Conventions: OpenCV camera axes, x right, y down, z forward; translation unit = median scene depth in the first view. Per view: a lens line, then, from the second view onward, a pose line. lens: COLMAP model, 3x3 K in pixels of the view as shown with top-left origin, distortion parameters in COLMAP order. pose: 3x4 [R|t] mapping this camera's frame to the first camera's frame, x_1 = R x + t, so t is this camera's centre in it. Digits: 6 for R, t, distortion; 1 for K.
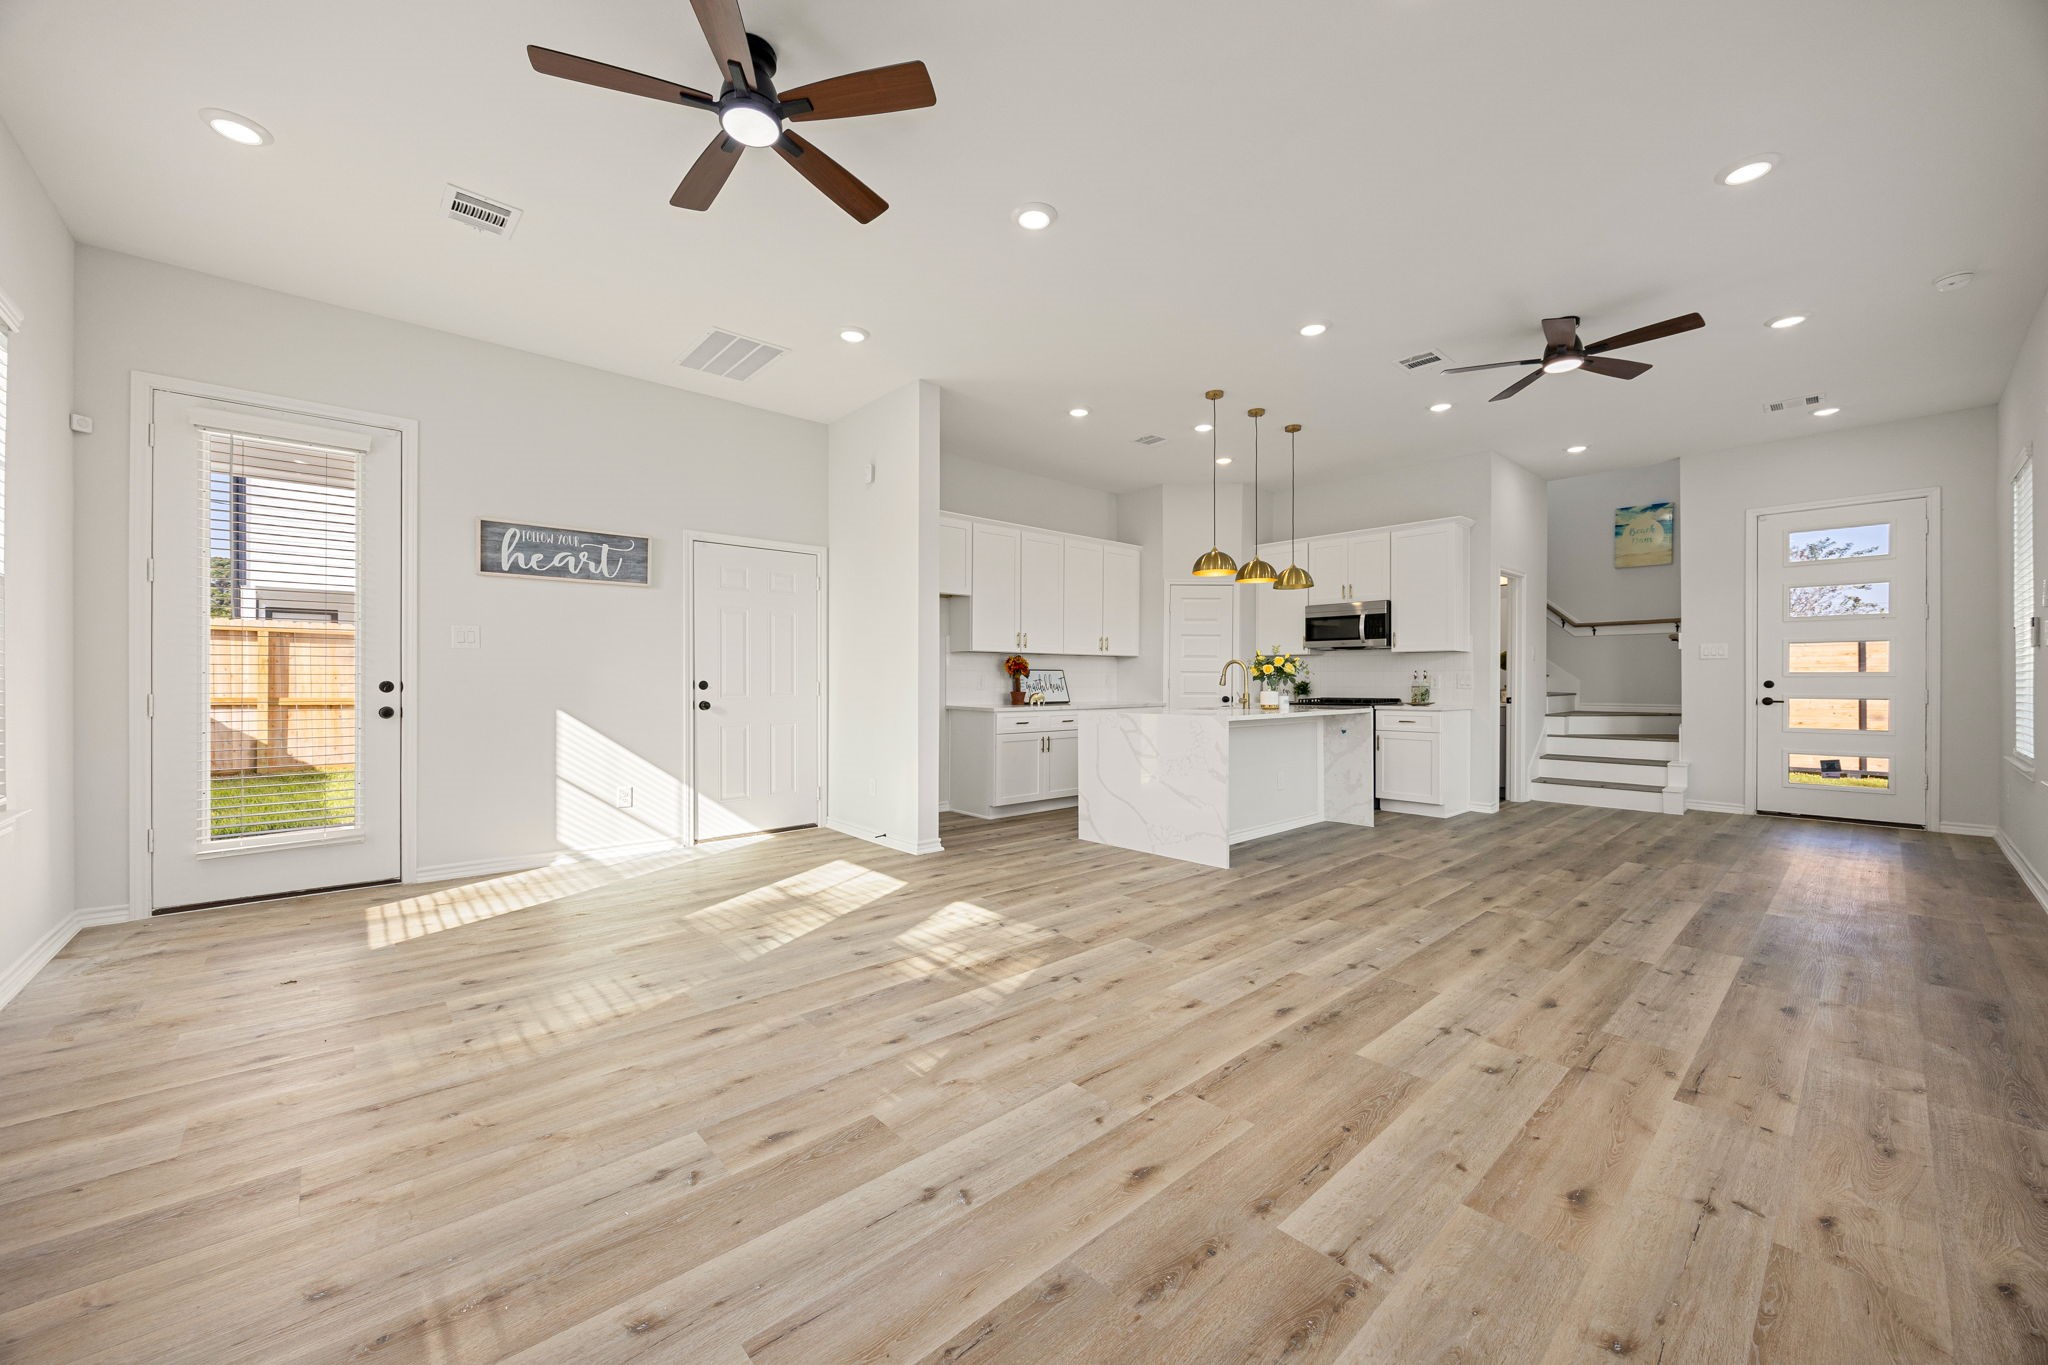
lens RADIAL K [[776.8, 0, 1019.6], [0, 776.8, 687.1], [0, 0, 1]] dist [-0.003051, -0.000139]
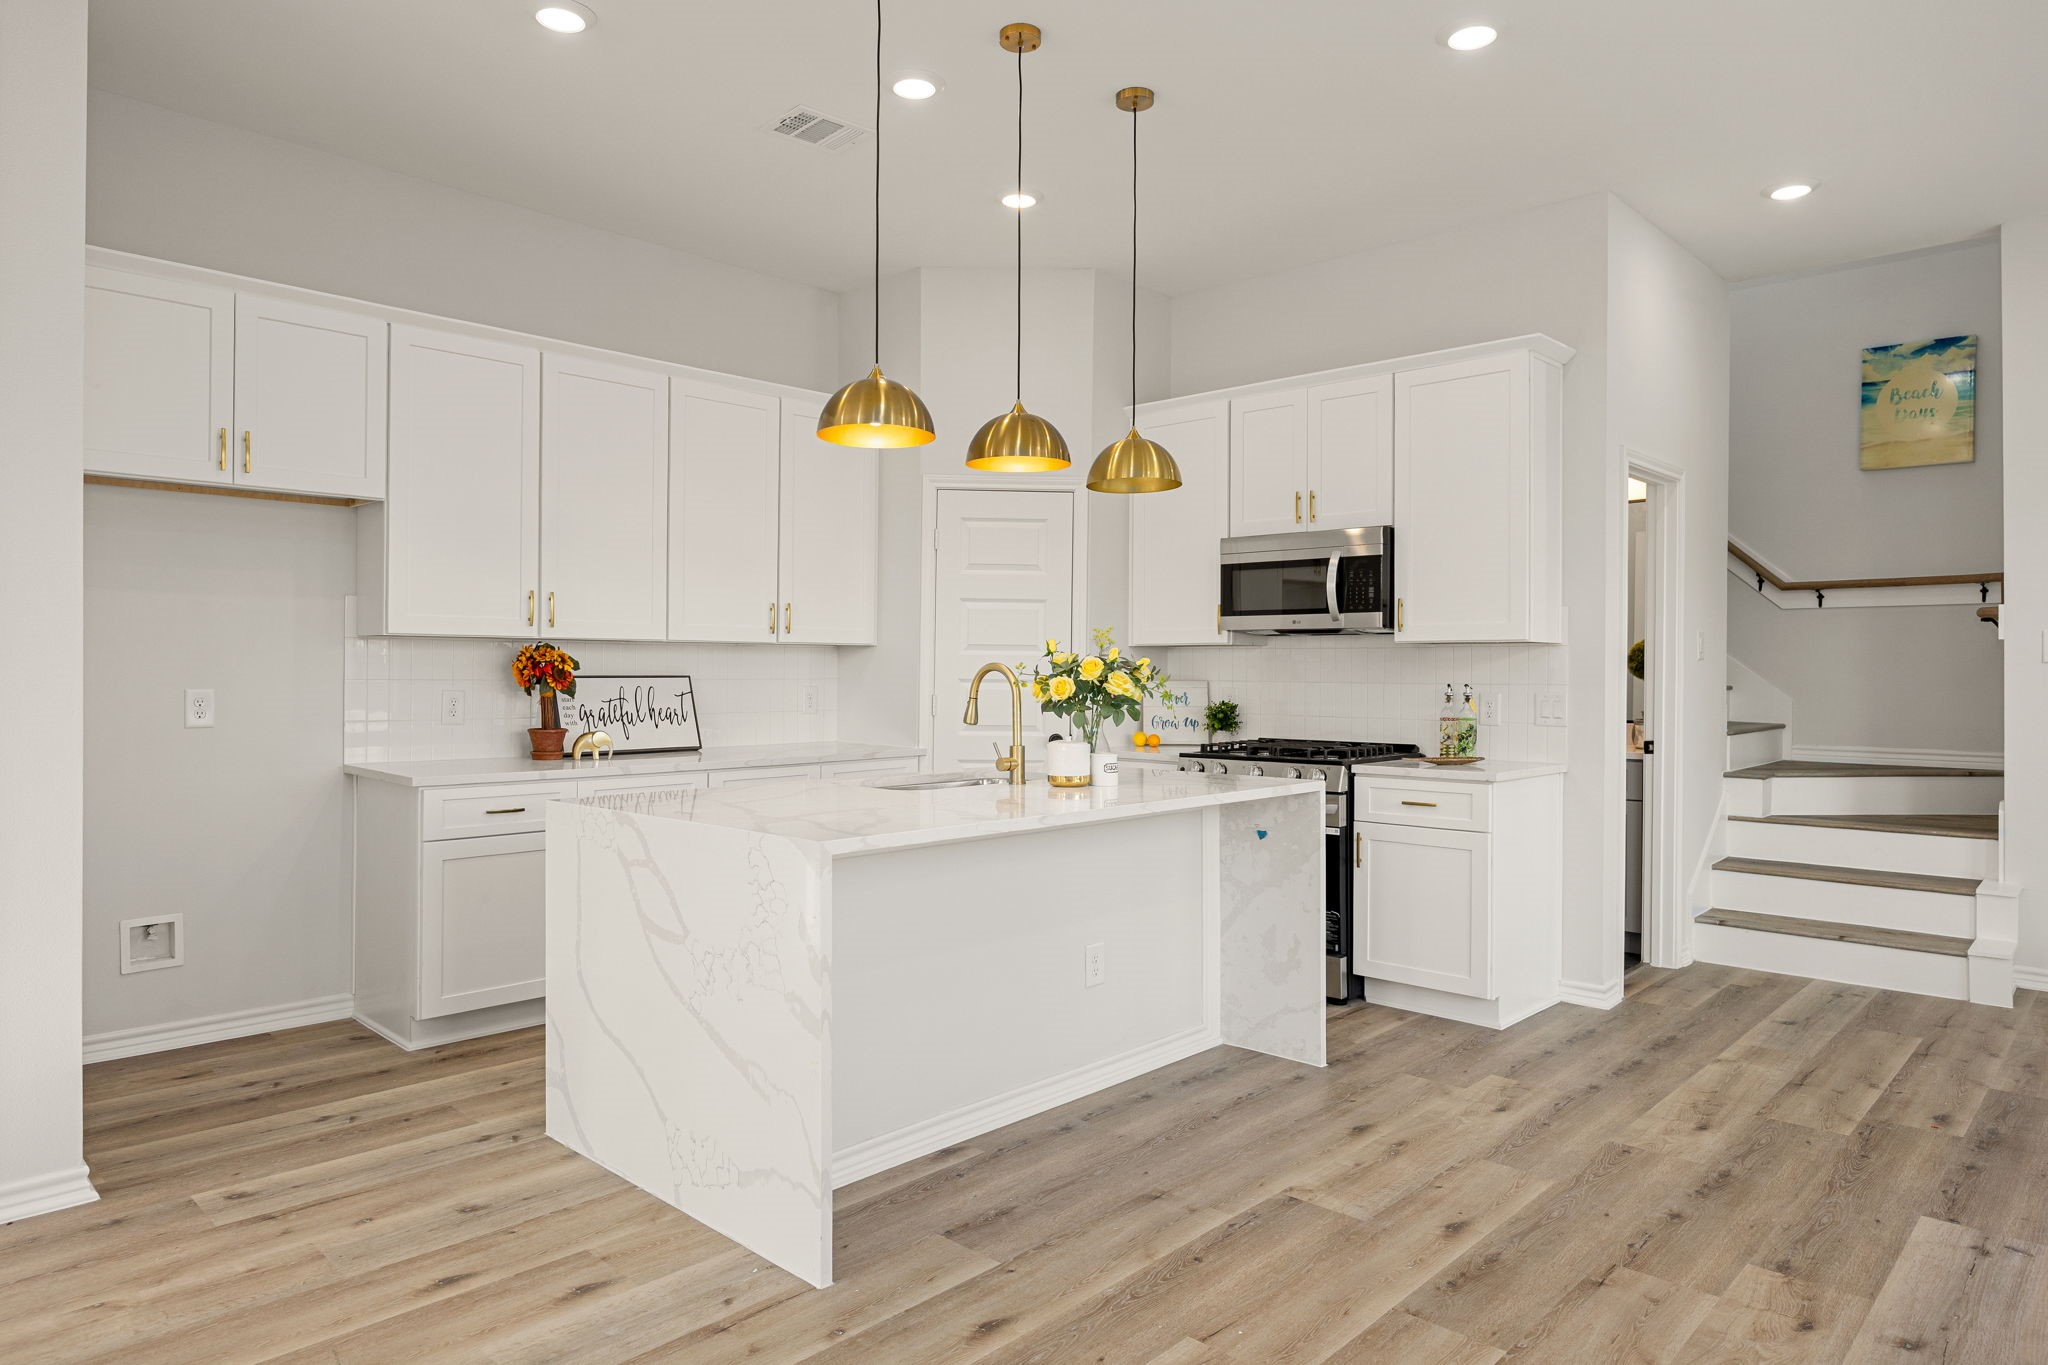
lens RADIAL K [[1242.6, 0, 1023.7], [0, 1242.6, 673.7], [0, 0, 1]] dist [-0.004335, -0.001848]
pose [[0.997048, 0.004223, 0.076666, 0.292794], [-0.003868, 0.999981, -0.004775, -0.031446], [-0.076685, 0.004464, 0.997045, 0.421109]]
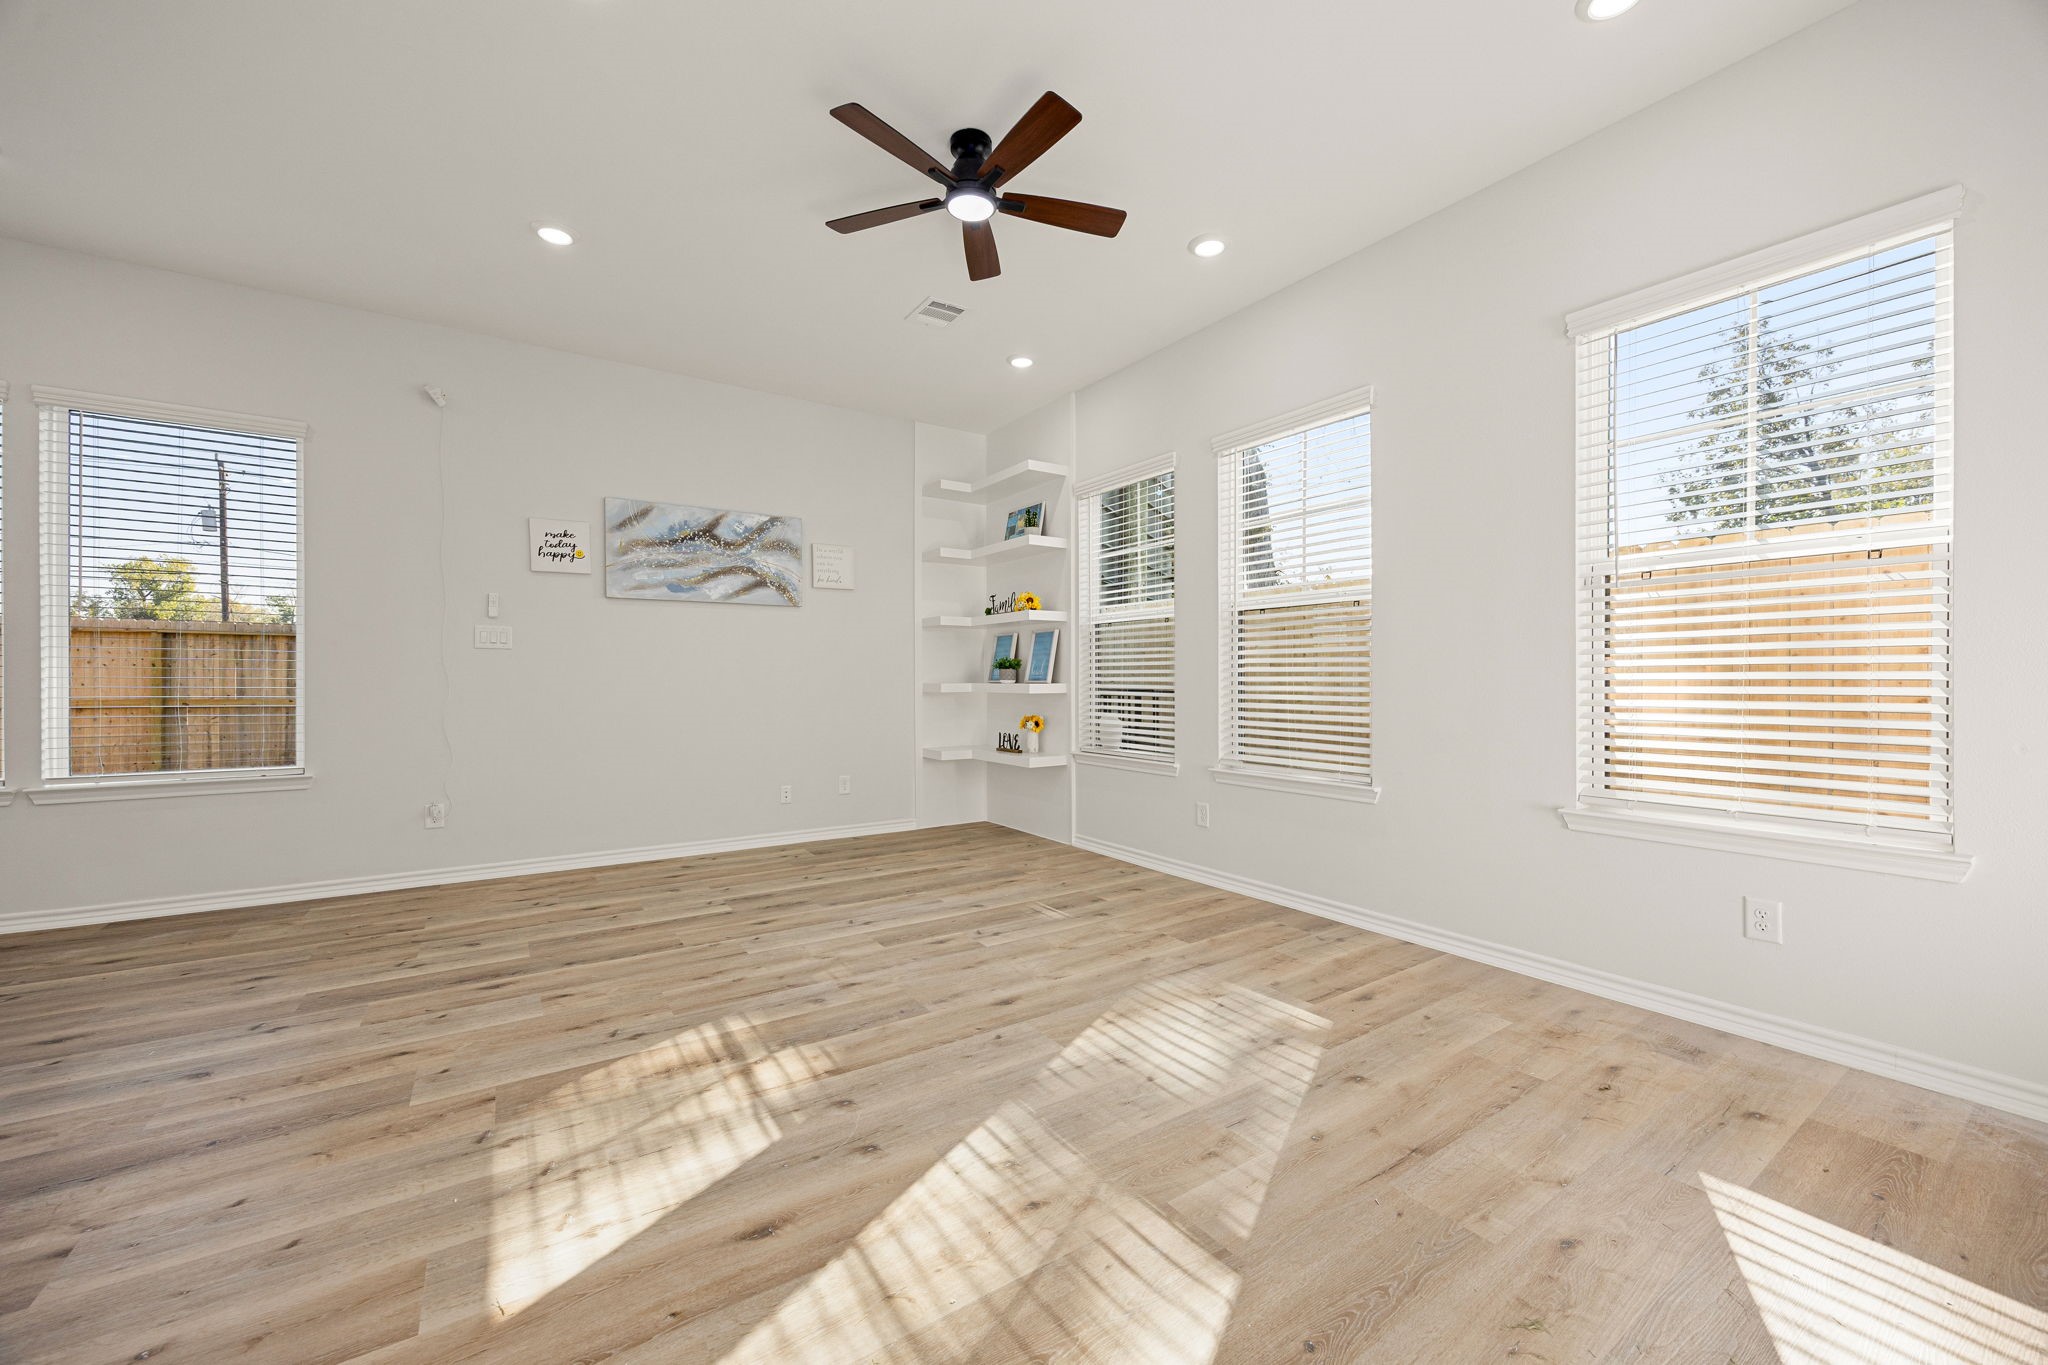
lens RADIAL K [[776.8, 0, 1019.6], [0, 776.8, 687.1], [0, 0, 1]] dist [-0.003051, -0.000139]
pose [[-0.990027, -0.002711, 0.140854, -0.285425], [-0.000695, 0.999897, 0.014360, -0.007827], [-0.140879, 0.014119, -0.989926, 1.047544]]
